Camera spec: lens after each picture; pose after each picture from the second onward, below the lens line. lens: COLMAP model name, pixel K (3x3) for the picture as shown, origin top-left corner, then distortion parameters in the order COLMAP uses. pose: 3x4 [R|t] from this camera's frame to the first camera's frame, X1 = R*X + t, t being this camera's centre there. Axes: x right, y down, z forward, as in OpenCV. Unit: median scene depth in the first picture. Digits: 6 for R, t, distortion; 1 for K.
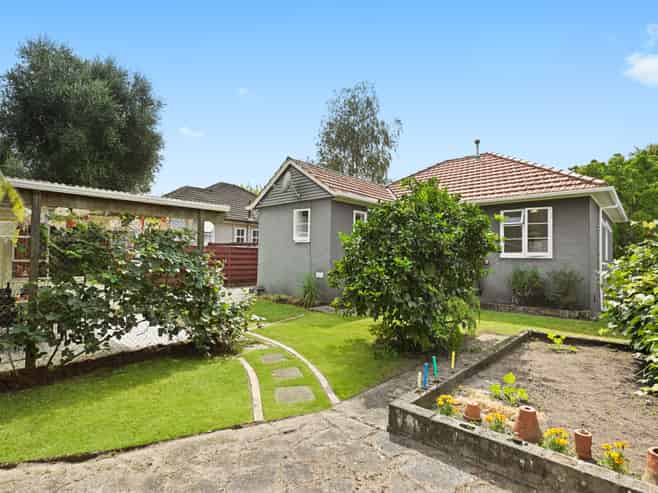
lens RADIAL K [[341.5, 0, 329.0], [0, 341.5, 246.5], [0, 0, 1]] dist [-0.000935, -0.000775]
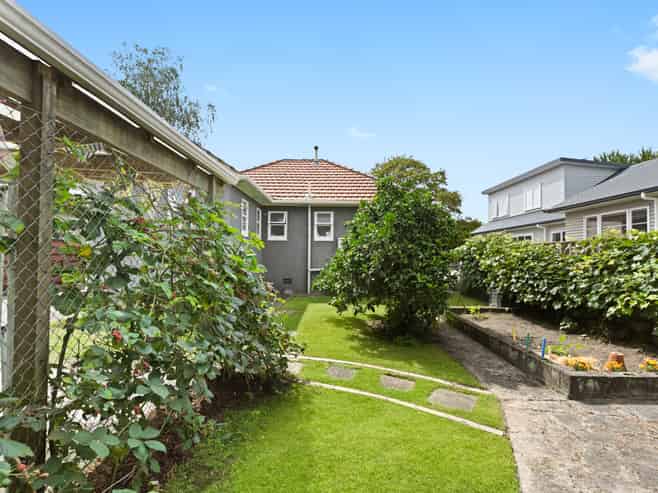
lens RADIAL K [[335.9, 0, 329.0], [0, 335.9, 246.5], [0, 0, 1]] dist [-0.000764, -0.000186]
pose [[0.746486, 0.012161, 0.665290, -0.755604], [-0.020567, 0.999777, 0.004802, 0.023202], [-0.665083, -0.017268, 0.746569, 0.446214]]
